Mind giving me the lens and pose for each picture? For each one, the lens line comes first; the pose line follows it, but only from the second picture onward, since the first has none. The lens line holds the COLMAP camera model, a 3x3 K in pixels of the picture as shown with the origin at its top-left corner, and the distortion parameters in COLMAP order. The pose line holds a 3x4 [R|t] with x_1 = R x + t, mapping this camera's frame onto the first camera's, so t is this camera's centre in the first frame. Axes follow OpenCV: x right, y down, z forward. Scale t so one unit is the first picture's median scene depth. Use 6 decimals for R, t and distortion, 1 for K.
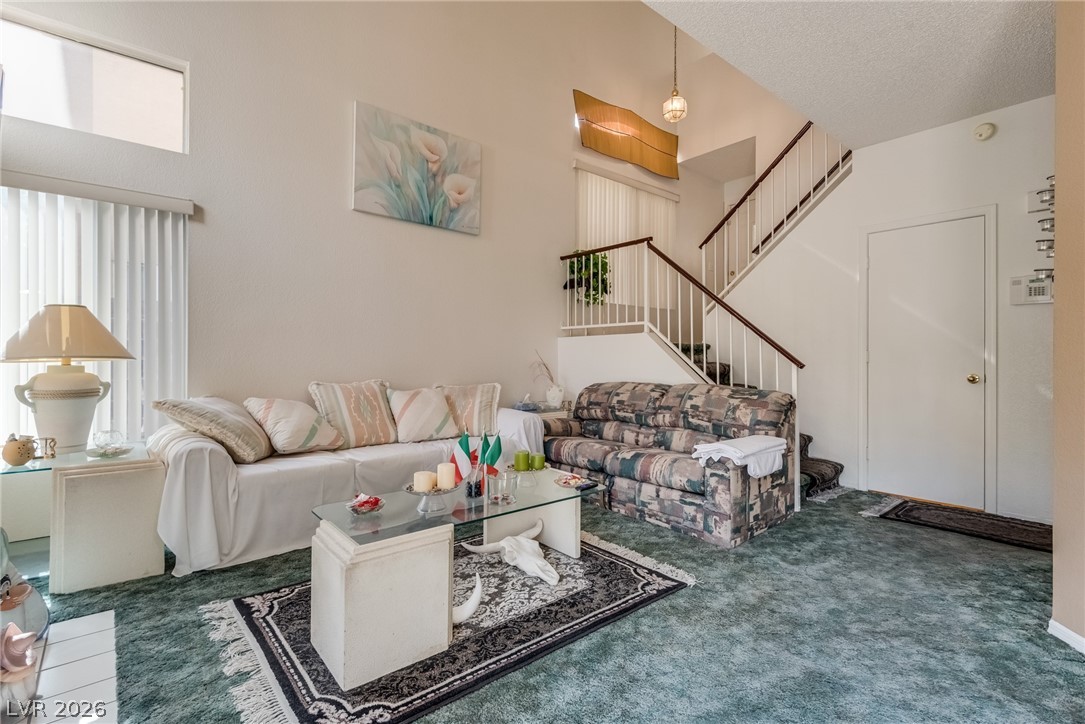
lens RADIAL K [[502.6, 0, 539.3], [0, 502.6, 358.1], [0, 0, 1]] dist [0.020281, -0.002109]
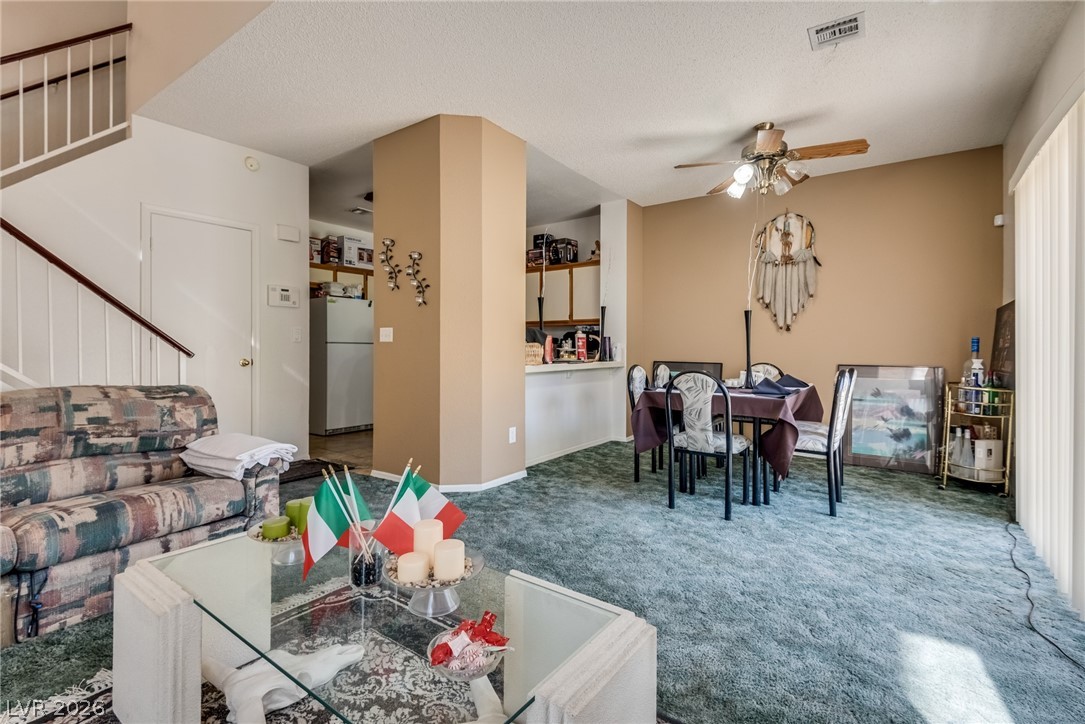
lens RADIAL K [[502.6, 0, 530.7], [0, 502.6, 361.6], [0, 0, 1]] dist [0.020281, -0.002109]
pose [[-0.221613, -0.027384, 0.974750, -0.524799], [0.004524, 0.999566, 0.029110, 0.003832], [-0.975124, 0.010861, -0.221393, 0.667998]]
